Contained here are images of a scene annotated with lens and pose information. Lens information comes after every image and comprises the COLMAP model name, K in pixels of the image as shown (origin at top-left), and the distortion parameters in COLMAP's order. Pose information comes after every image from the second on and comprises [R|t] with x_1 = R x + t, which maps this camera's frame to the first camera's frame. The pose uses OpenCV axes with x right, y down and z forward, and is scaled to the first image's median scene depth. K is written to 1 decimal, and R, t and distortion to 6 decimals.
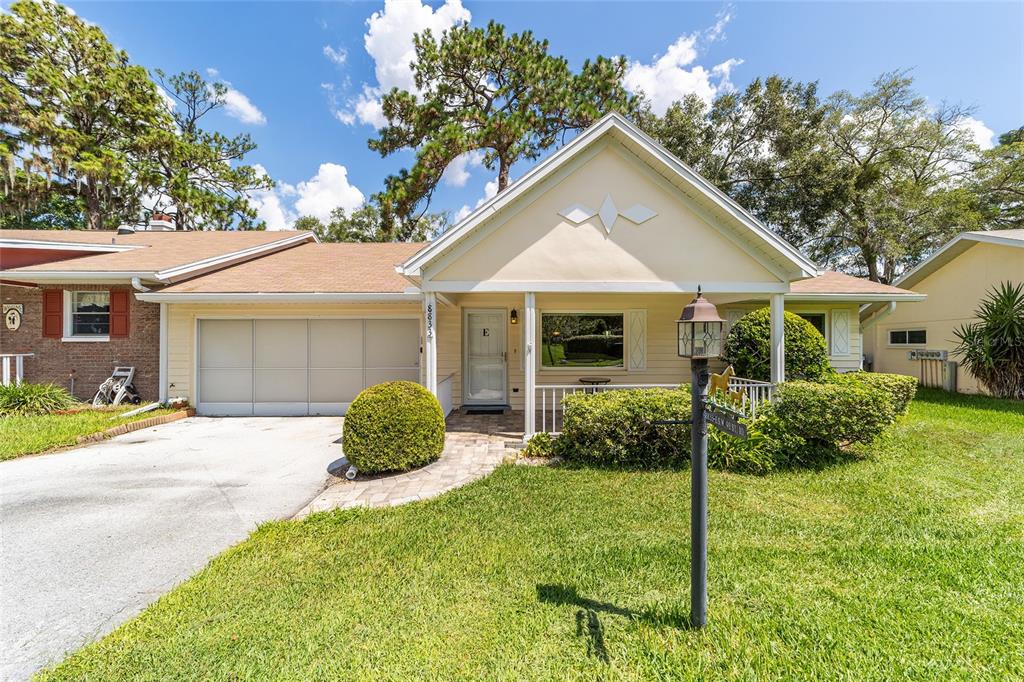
lens RADIAL K [[392.3, 0, 511.4], [0, 392.3, 342.7], [0, 0, 1]] dist [-0.019558, 0.008823]
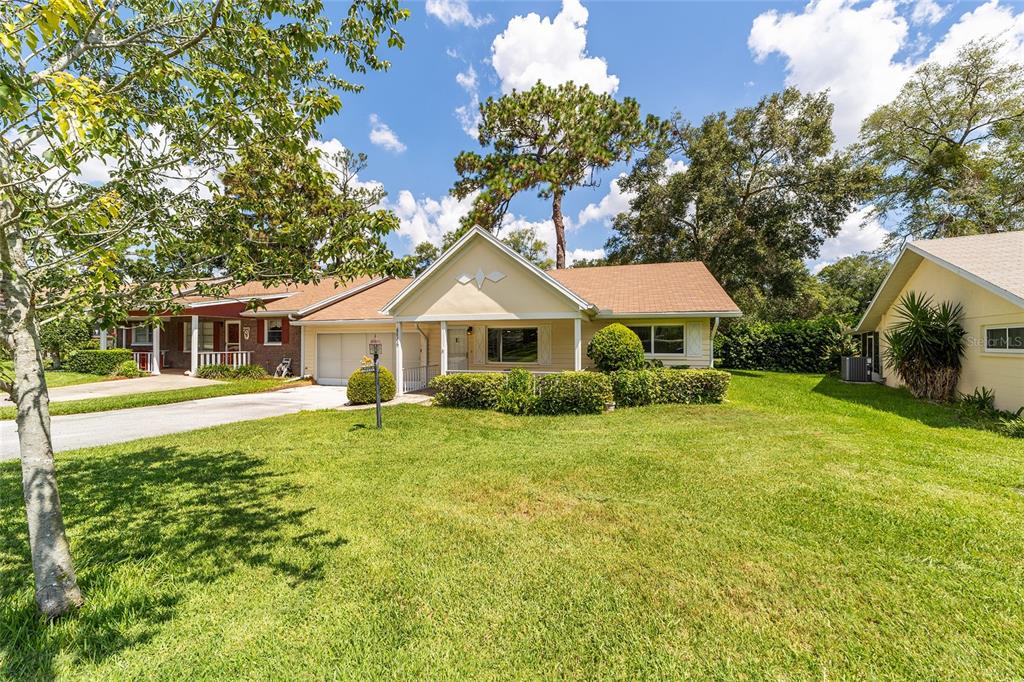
lens RADIAL K [[392.3, 0, 511.4], [0, 392.3, 342.7], [0, 0, 1]] dist [-0.019558, 0.008823]
pose [[0.948285, -0.000725, -0.317420, 0.697657], [0.000994, 0.999999, 0.000686, -0.016787], [0.317419, -0.000966, 0.948285, -0.505493]]
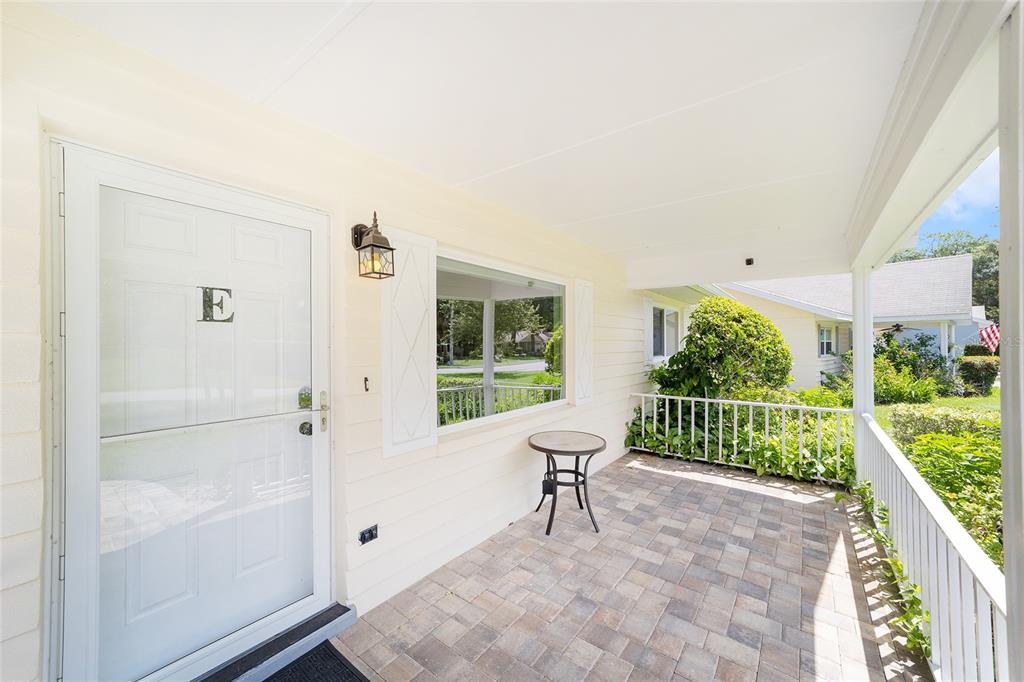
lens RADIAL K [[392.3, 0, 511.4], [0, 392.3, 342.7], [0, 0, 1]] dist [-0.019558, 0.008823]
pose [[0.623371, 0.000167, 0.781926, -0.134400], [0.002365, 0.999995, -0.002099, -0.005409], [-0.781922, 0.003158, 0.623368, 0.777606]]
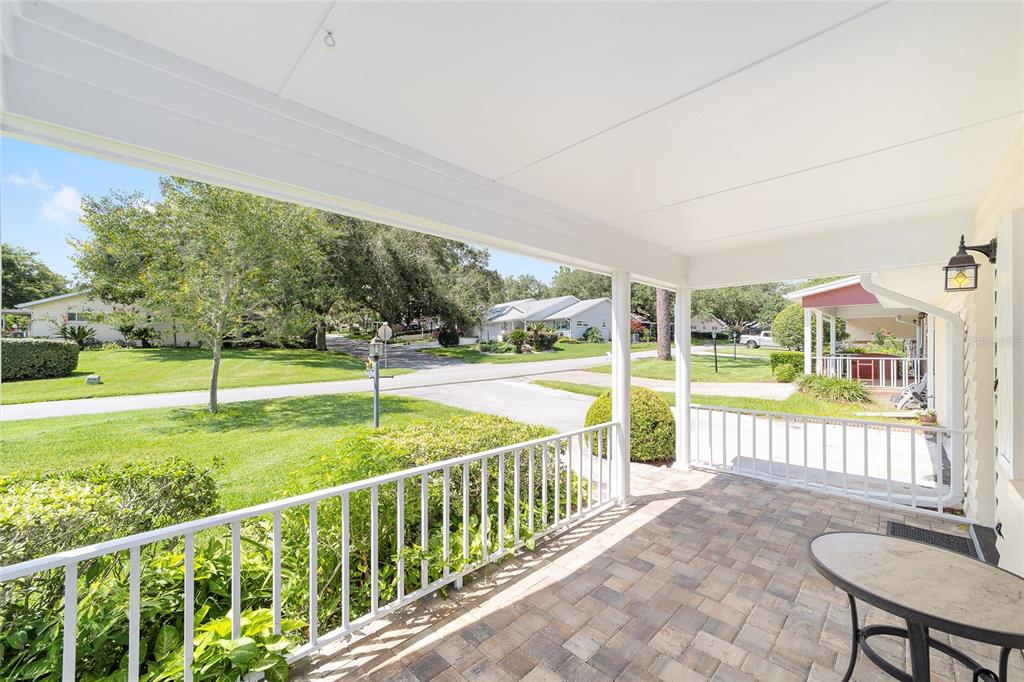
lens RADIAL K [[392.3, 0, 511.4], [0, 392.3, 342.7], [0, 0, 1]] dist [-0.019558, 0.008823]
pose [[-0.731444, -0.007230, -0.681863, 0.452392], [0.002262, 0.999913, -0.013029, -0.006130], [0.681898, -0.011073, -0.731364, 0.983477]]
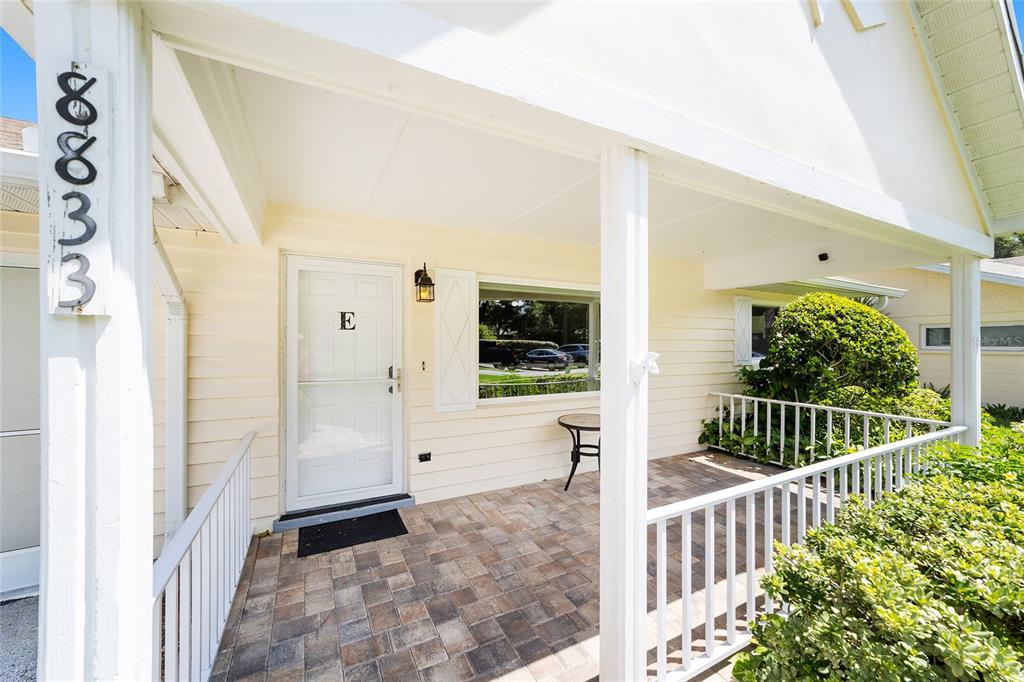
lens RADIAL K [[392.3, 0, 511.4], [0, 392.3, 342.7], [0, 0, 1]] dist [-0.019558, 0.008823]
pose [[0.894891, 0.003894, 0.446268, -0.097184], [-0.004490, 0.999990, 0.000277, -0.004664], [-0.446262, -0.002251, 0.894899, 0.585743]]
